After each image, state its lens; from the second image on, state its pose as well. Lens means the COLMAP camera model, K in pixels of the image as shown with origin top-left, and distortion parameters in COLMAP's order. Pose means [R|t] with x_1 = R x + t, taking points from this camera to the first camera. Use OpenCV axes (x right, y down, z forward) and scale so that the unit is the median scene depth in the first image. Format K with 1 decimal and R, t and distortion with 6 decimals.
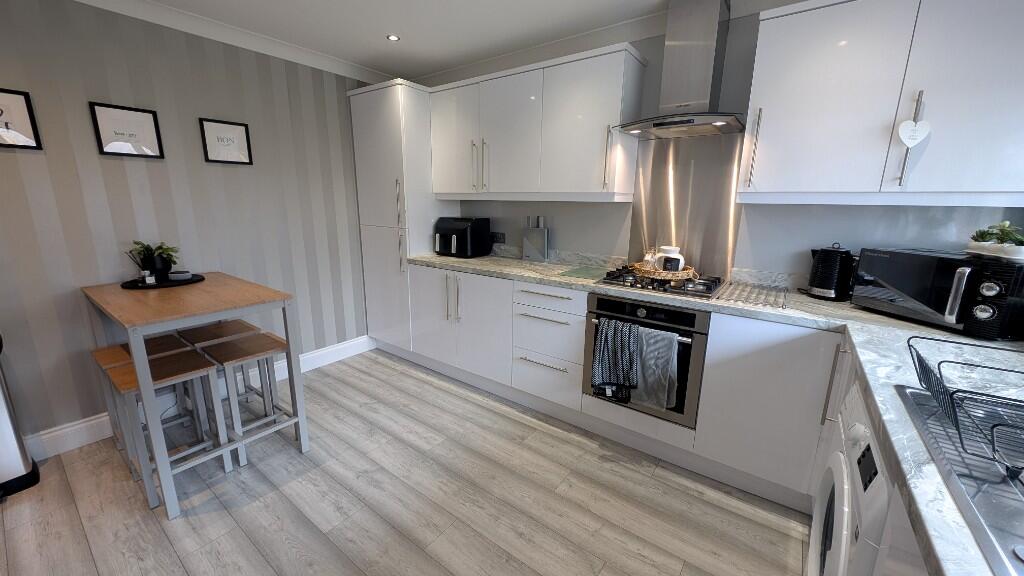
lens RADIAL K [[380.0, 0, 514.7], [0, 380.0, 286.0], [0, 0, 1]] dist [-0.005957, -0.000257]
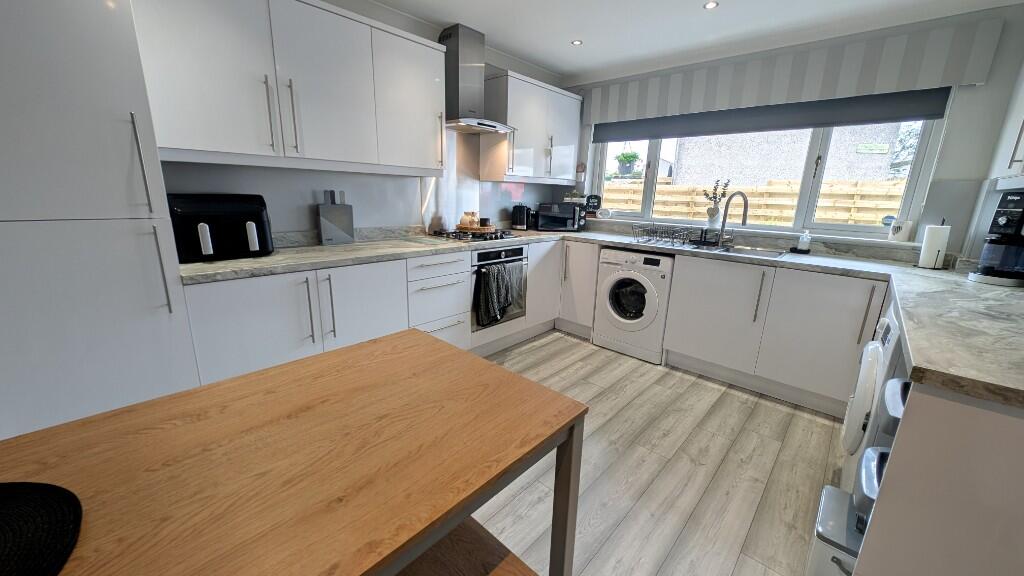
lens RADIAL K [[380.0, 0, 514.7], [0, 380.0, 286.0], [0, 0, 1]] dist [-0.005957, -0.000257]
pose [[0.108405, -0.251560, 0.961751, -1.127920], [0.183360, 0.955914, 0.229366, -0.146568], [-0.977050, 0.151482, 0.149752, 0.751206]]
